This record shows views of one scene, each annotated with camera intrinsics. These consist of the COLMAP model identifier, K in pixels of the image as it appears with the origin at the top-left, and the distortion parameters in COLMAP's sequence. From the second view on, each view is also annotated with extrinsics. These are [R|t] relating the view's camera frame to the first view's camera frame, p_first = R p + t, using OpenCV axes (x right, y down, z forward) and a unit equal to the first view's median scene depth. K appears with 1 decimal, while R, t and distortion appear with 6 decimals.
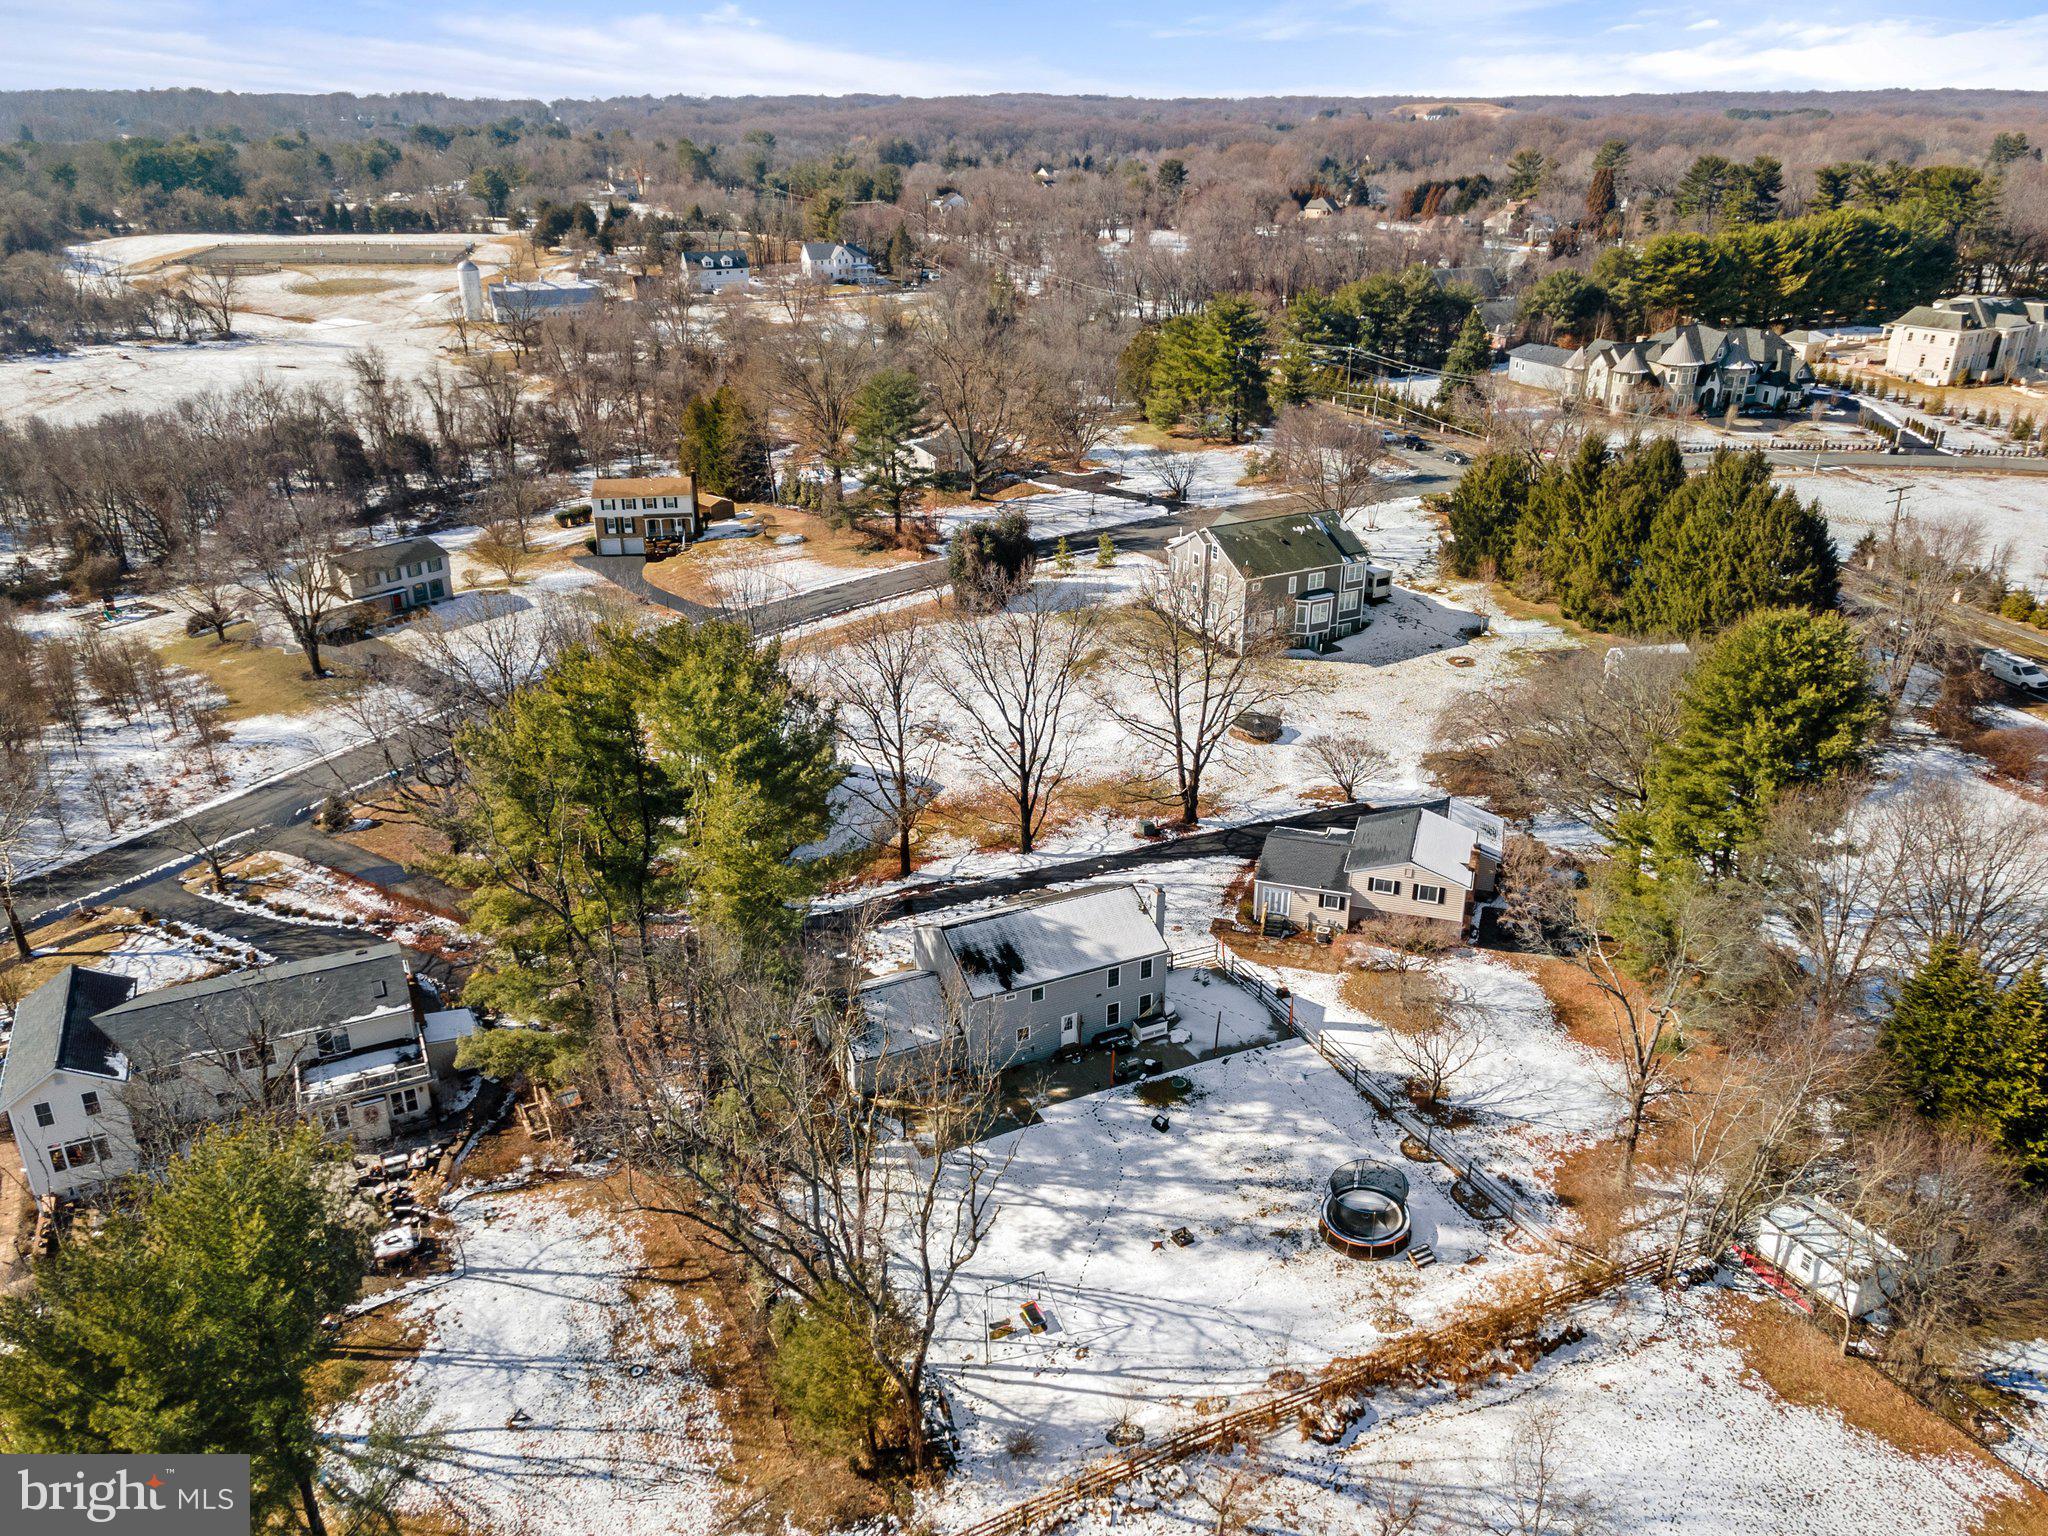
lens RADIAL K [[1523.8, 0, 1020.3], [0, 1523.8, 817.9], [0, 0, 1]] dist [0.010439, 0.078565]
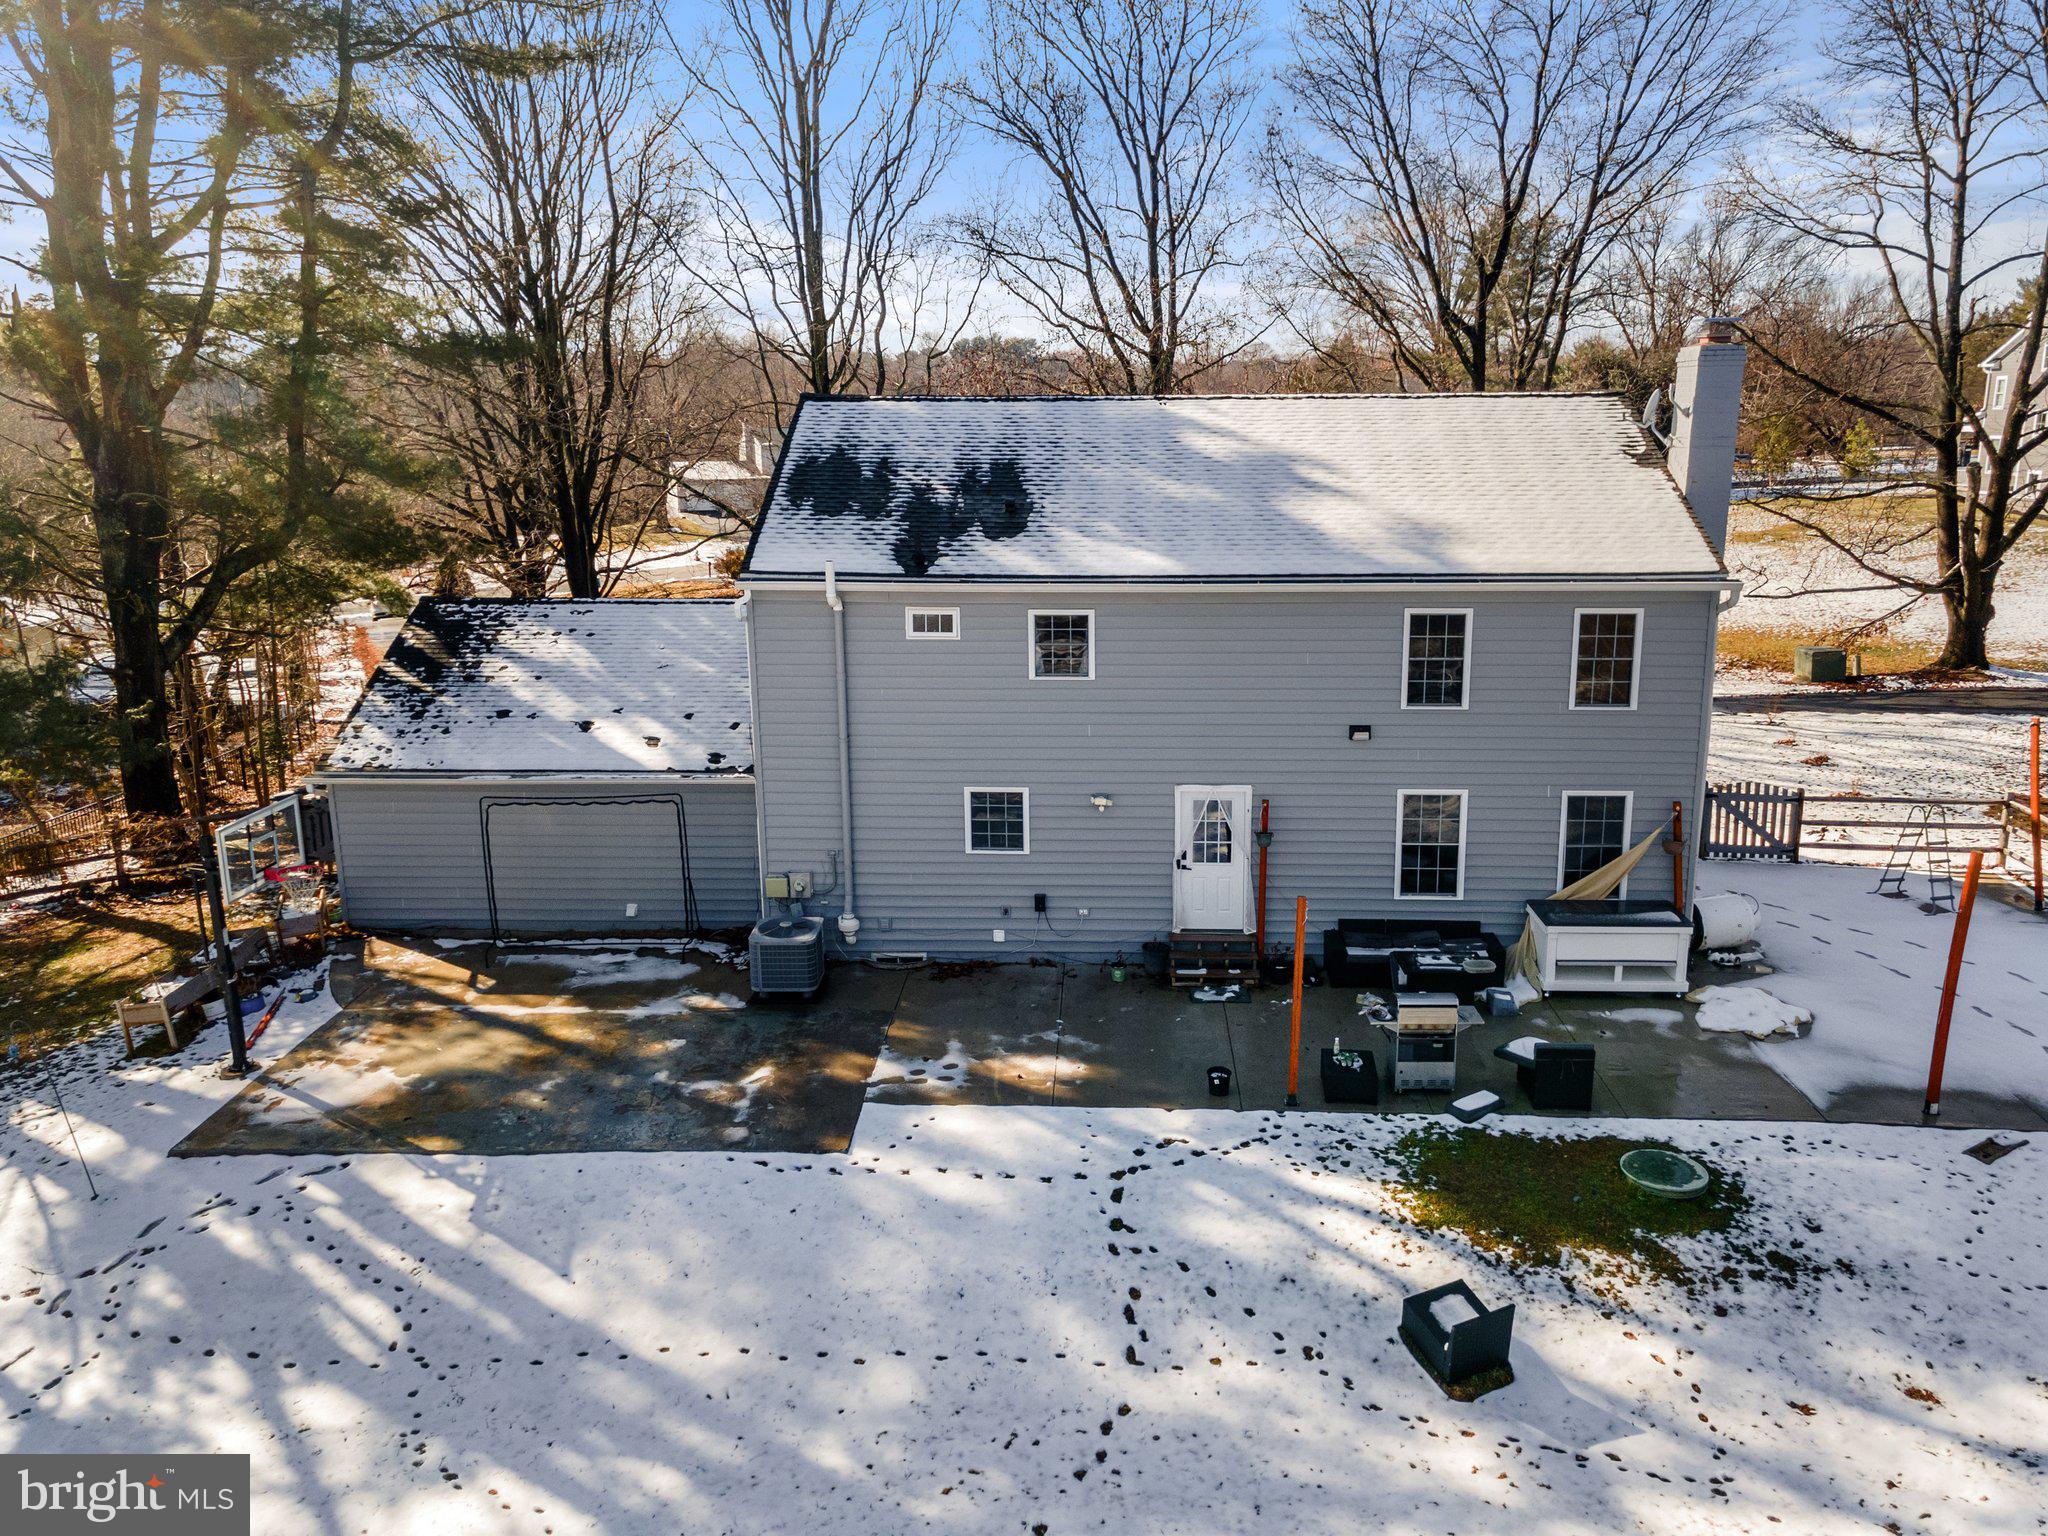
lens RADIAL K [[1520.3, 0, 1035.6], [0, 1520.3, 738.5], [0, 0, 1]] dist [0.001128, 0.081000]
pose [[0.883417, 0.096969, -0.458444, 0.111449], [-0.192175, 0.967266, -0.165725, 0.161482], [0.427367, 0.234506, 0.873135, 0.764563]]
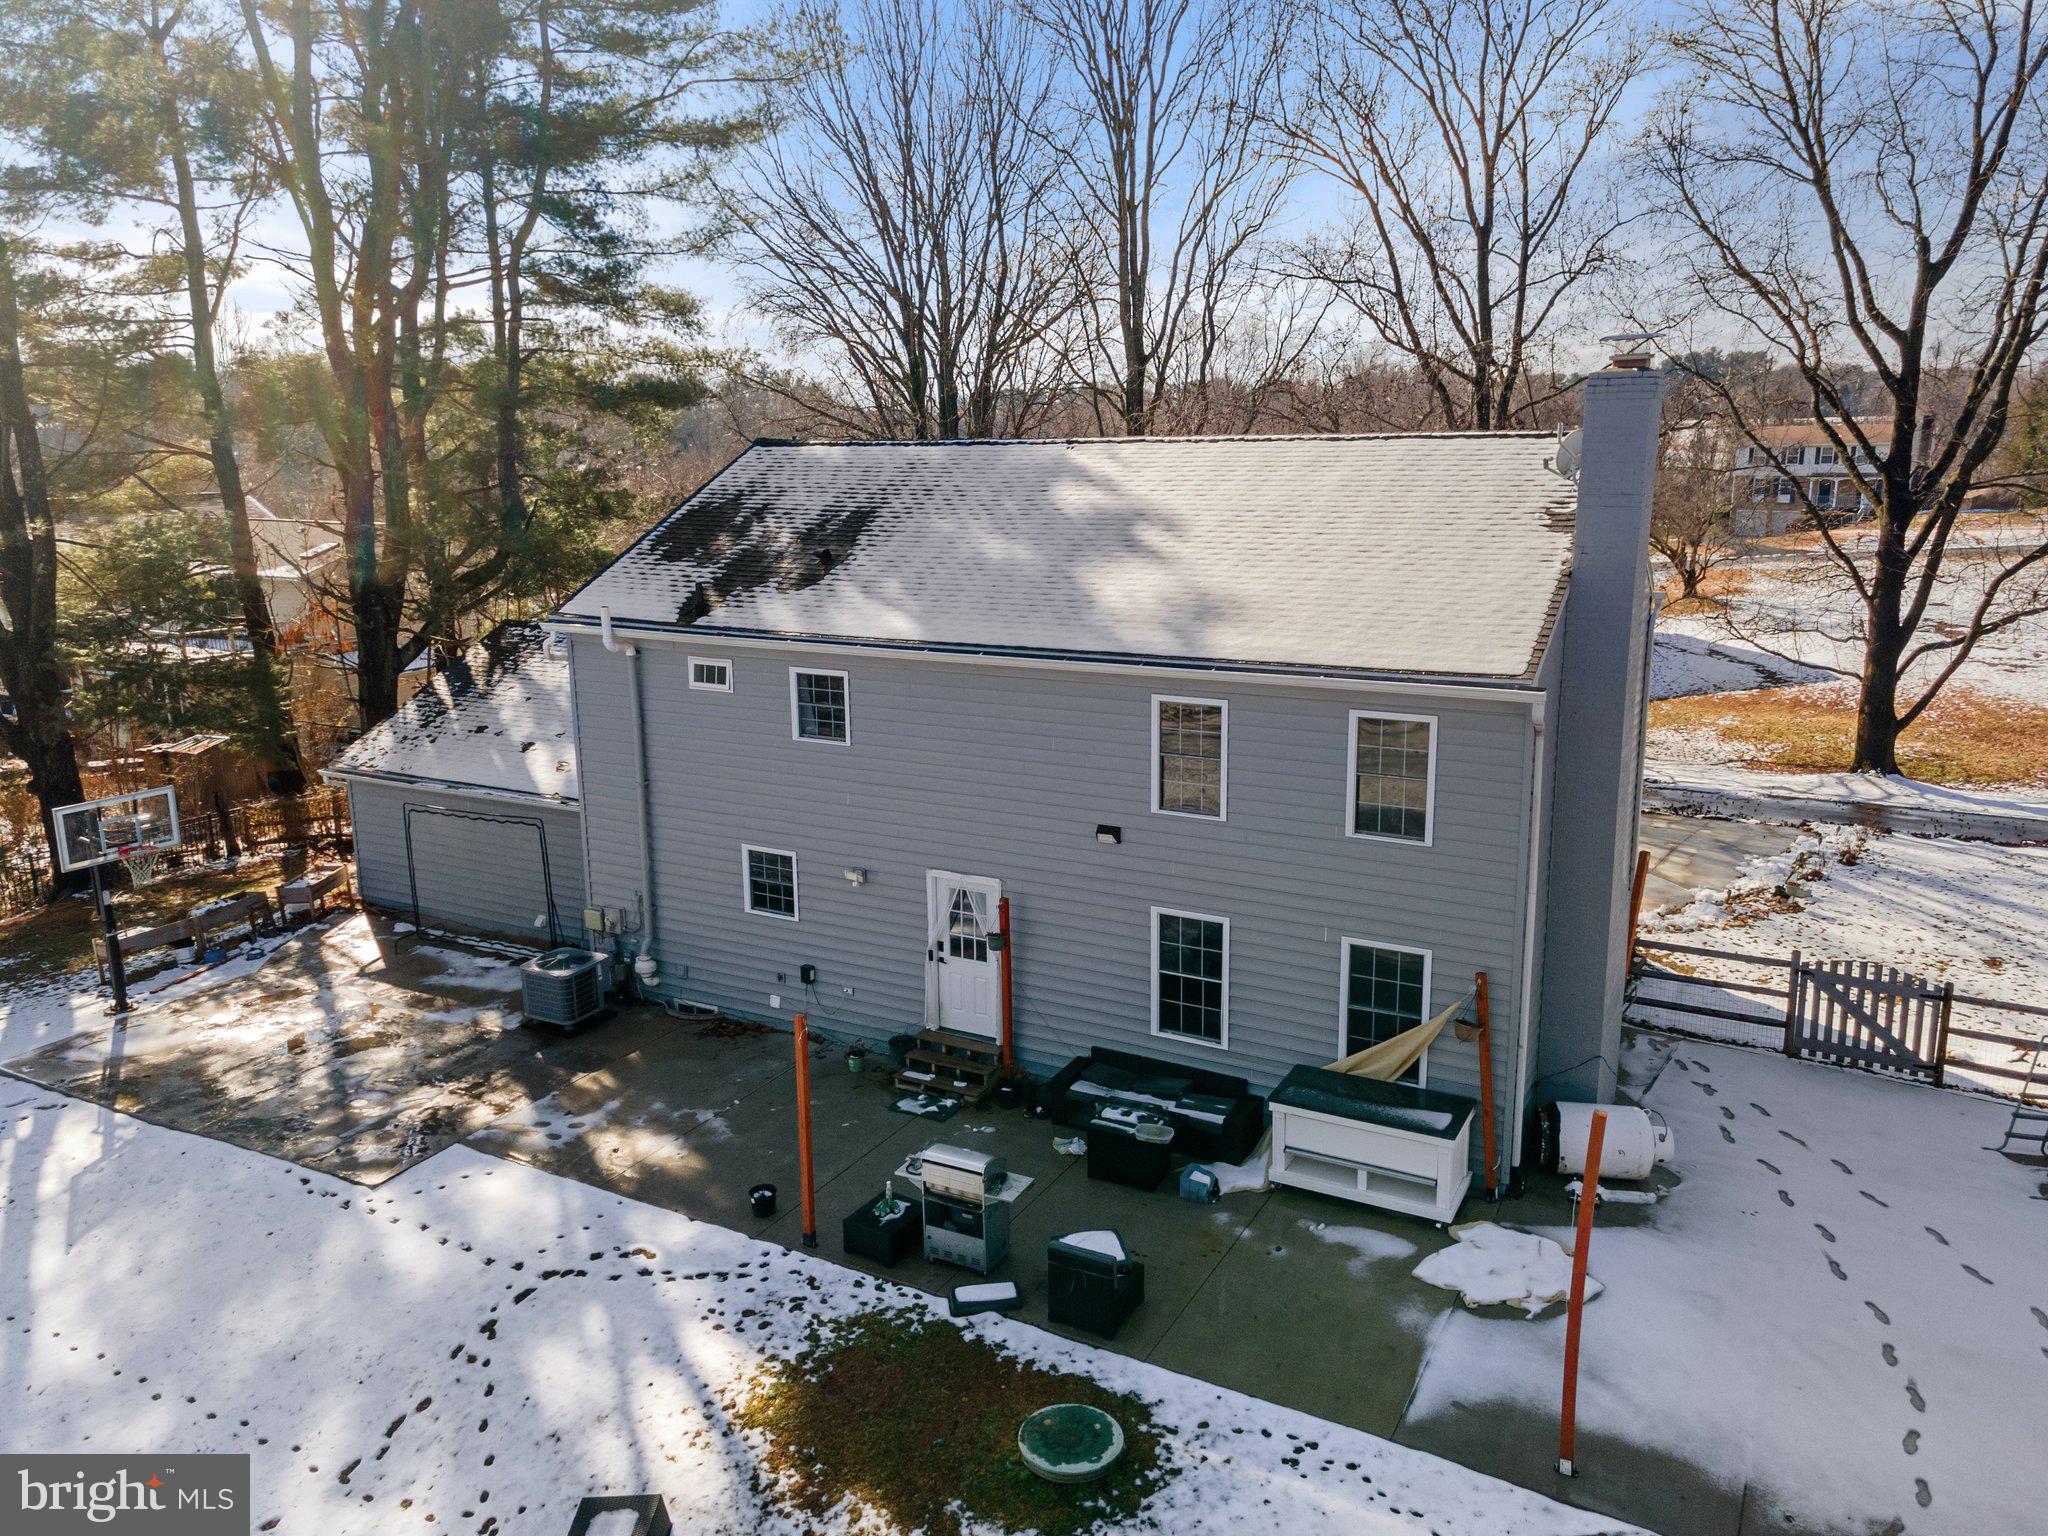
lens RADIAL K [[1480.8, 0, 1009.2], [0, 1480.8, 766.4], [0, 0, 1]] dist [0.038761, 0.000911]
pose [[0.571774, 0.169910, -0.802624, 0.192313], [-0.333540, 0.941962, -0.038201, 0.117378], [0.749550, 0.289549, 0.595261, 0.857942]]
